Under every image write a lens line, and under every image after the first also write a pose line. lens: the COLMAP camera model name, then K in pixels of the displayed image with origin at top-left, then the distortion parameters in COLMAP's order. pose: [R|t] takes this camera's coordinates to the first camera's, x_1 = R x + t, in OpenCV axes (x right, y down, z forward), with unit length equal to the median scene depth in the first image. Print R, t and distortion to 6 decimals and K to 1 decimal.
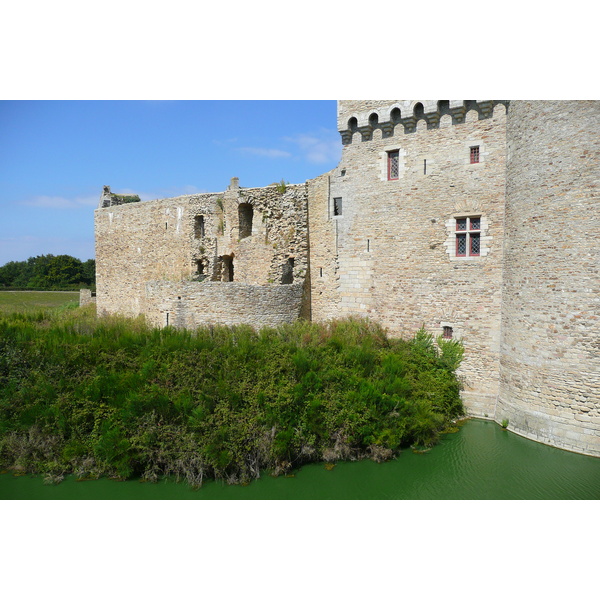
lens RADIAL K [[486.7, 0, 300.0], [0, 486.7, 300.2], [0, 0, 1]] dist [-0.000263, 0.005919]
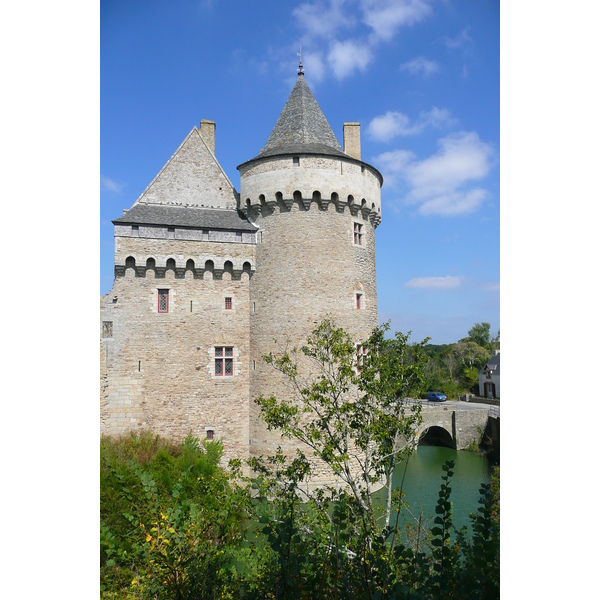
lens RADIAL K [[486.7, 0, 299.8], [0, 486.7, 300.0], [0, 0, 1]] dist [-0.000263, 0.005919]
pose [[0.617762, 0.082075, 0.782070, -0.588660], [0.045360, 0.989163, -0.139639, -0.096644], [-0.785056, 0.121738, 0.607344, -0.020218]]
